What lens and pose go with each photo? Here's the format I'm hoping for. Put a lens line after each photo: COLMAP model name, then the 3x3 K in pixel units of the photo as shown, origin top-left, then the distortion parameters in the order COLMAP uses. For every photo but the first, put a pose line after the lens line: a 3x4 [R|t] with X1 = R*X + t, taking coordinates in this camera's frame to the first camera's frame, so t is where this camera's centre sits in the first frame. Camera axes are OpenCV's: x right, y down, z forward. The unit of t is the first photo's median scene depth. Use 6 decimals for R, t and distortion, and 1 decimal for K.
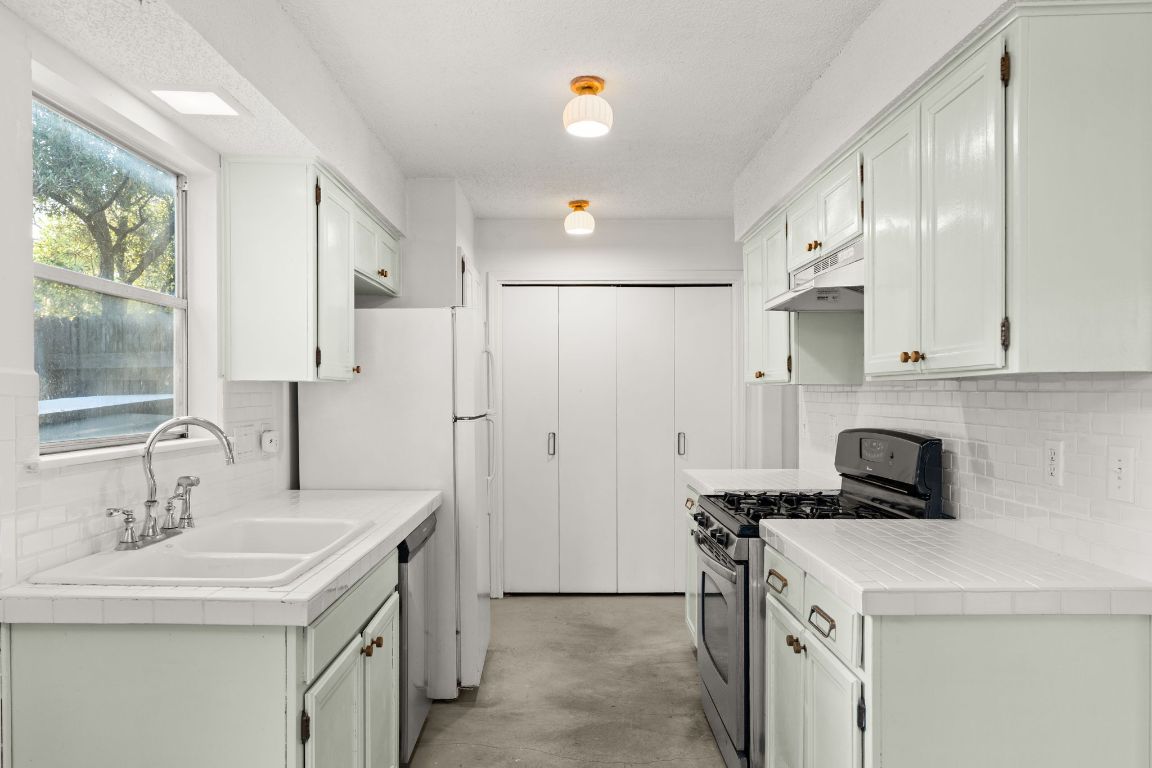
lens RADIAL K [[764.5, 0, 559.4], [0, 764.5, 405.5], [0, 0, 1]] dist [0.011079, -0.008051]
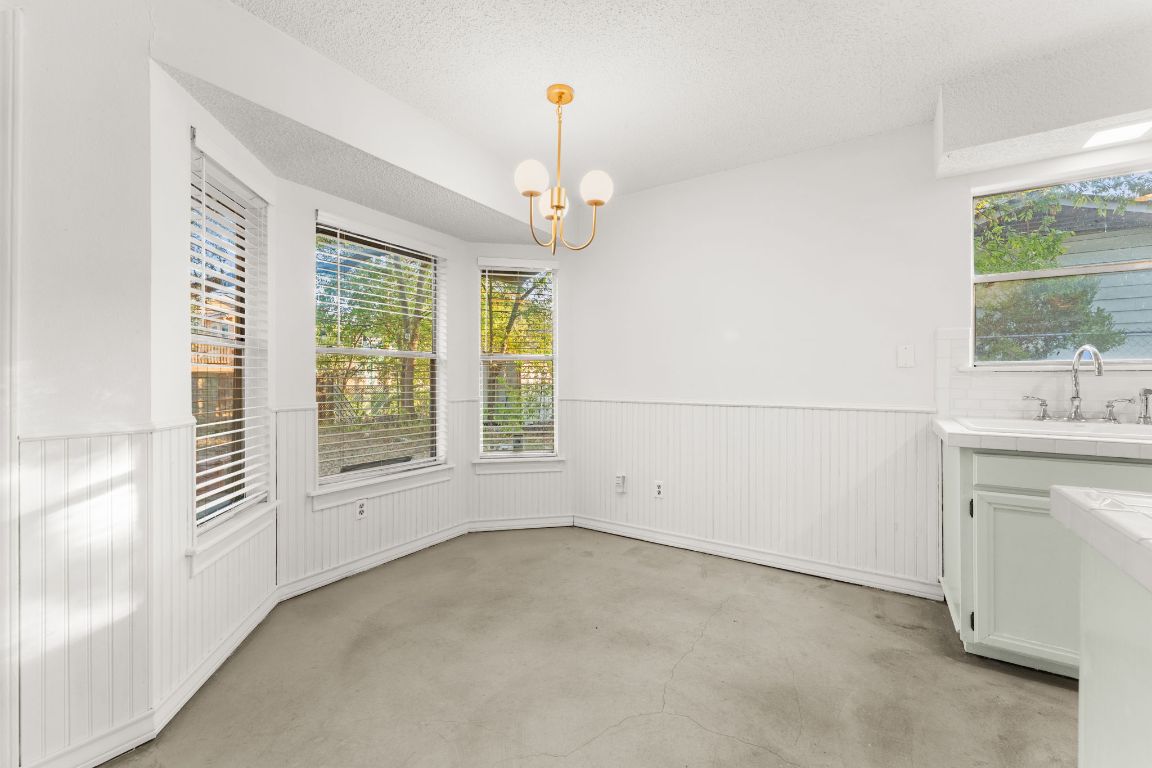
lens RADIAL K [[463.3, 0, 572.9], [0, 463.3, 380.3], [0, 0, 1]] dist [-0.001364, -0.000029]
pose [[-0.543801, -0.001075, -0.839213, 0.578960], [-0.015622, 0.999839, 0.008842, 0.061941], [0.839069, 0.017919, -0.543730, 0.410328]]
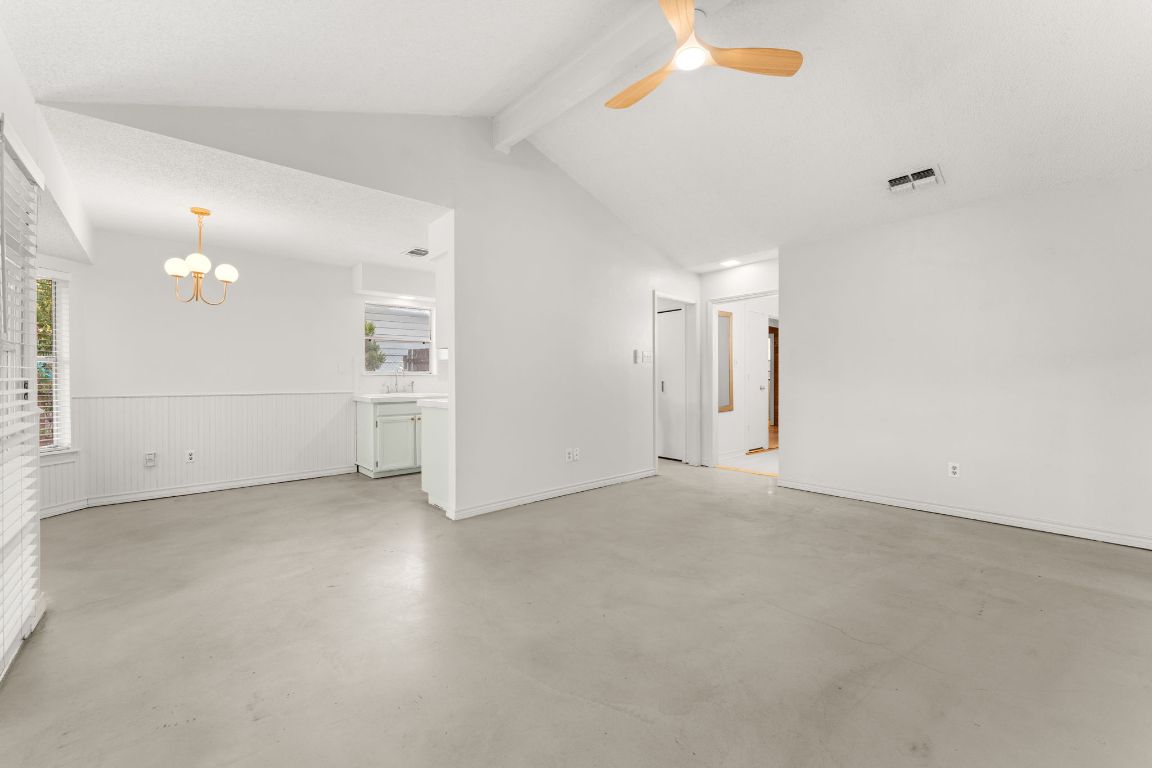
lens RADIAL K [[463.3, 0, 577.3], [0, 463.3, 380.4], [0, 0, 1]] dist [-0.001364, -0.000029]
pose [[0.675489, -0.000711, -0.737369, 1.504301], [-0.006780, 0.999951, -0.007175, 0.071944], [0.737339, 0.009846, 0.675452, -0.066528]]
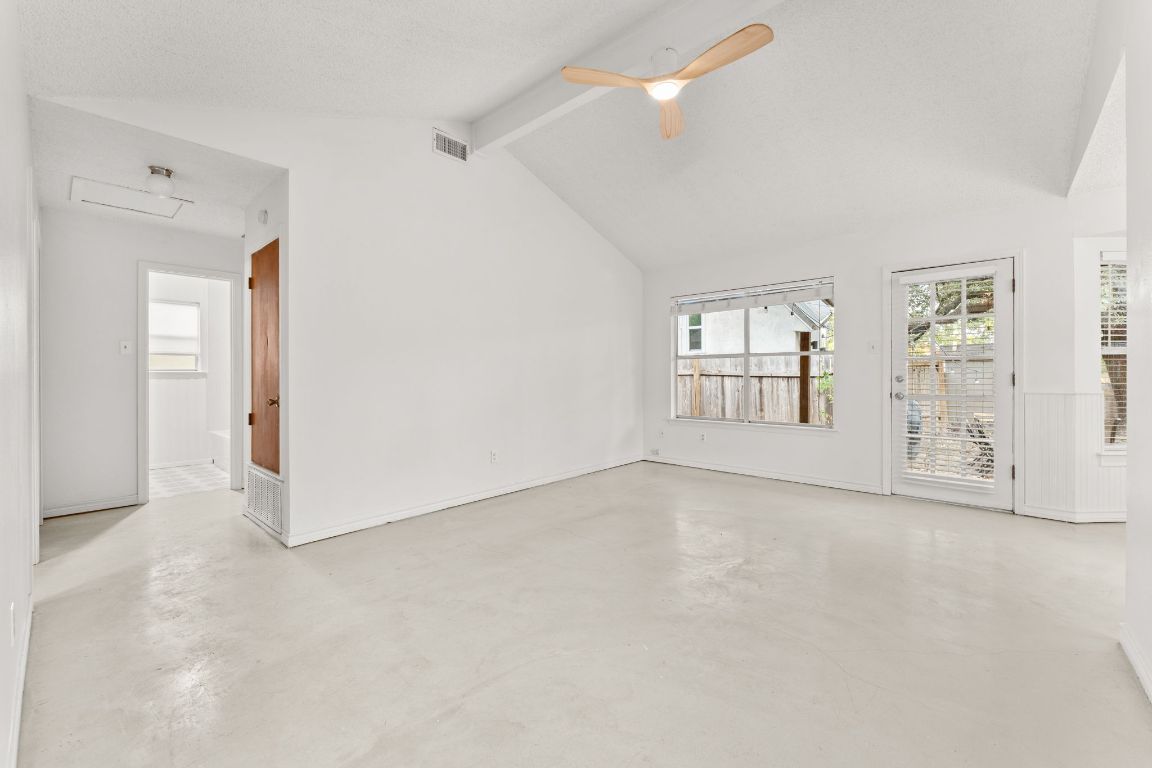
lens RADIAL K [[463.3, 0, 576.3], [0, 463.3, 376.7], [0, 0, 1]] dist [-0.001364, -0.000029]
pose [[-0.749759, 0.002360, 0.661707, 0.570413], [0.016240, 0.999758, 0.014836, 0.046101], [-0.661512, 0.021869, -0.749616, 1.423056]]
